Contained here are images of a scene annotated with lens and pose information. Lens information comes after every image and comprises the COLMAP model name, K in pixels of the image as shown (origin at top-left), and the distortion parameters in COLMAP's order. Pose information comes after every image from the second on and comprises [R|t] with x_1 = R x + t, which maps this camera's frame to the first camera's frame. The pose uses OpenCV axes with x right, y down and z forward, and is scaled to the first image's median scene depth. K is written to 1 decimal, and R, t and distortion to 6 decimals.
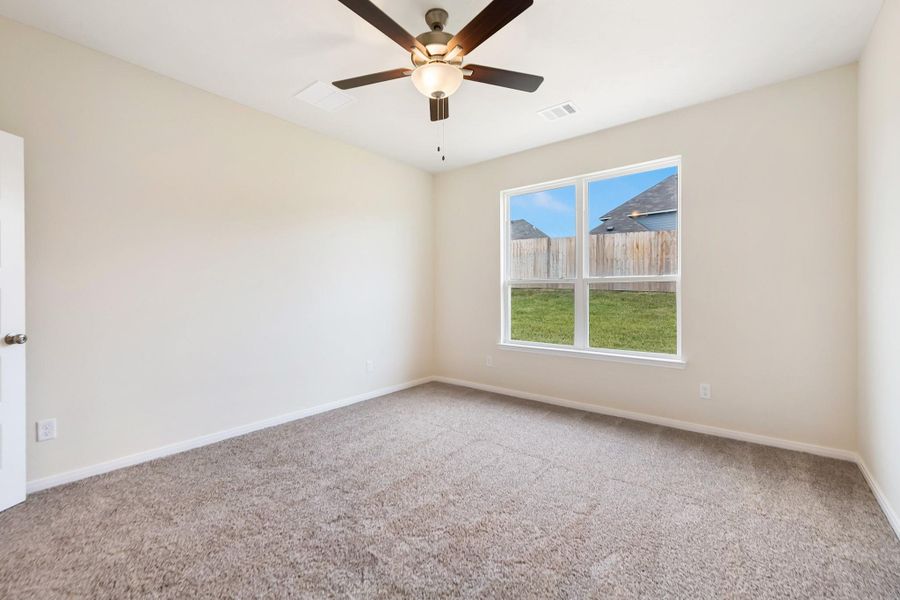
lens RADIAL K [[382.3, 0, 451.2], [0, 382.3, 290.4], [0, 0, 1]] dist [0.009803, -0.000187]
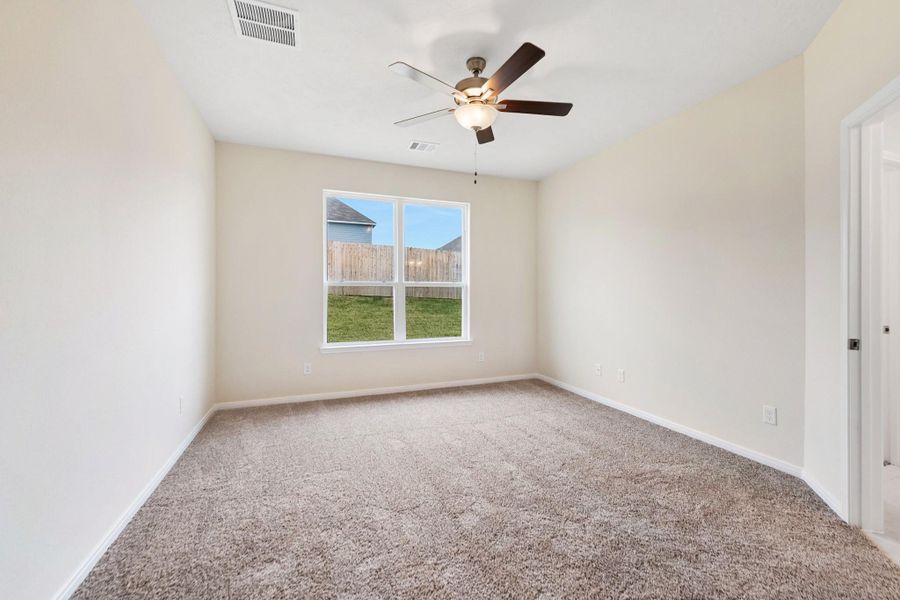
lens RADIAL K [[382.3, 0, 451.2], [0, 382.3, 290.4], [0, 0, 1]] dist [0.009803, -0.000187]
pose [[0.497281, 0.007506, 0.867557, -0.709660], [-0.002981, 0.999971, -0.006943, -0.000066], [-0.867584, 0.000867, 0.497289, 0.294935]]
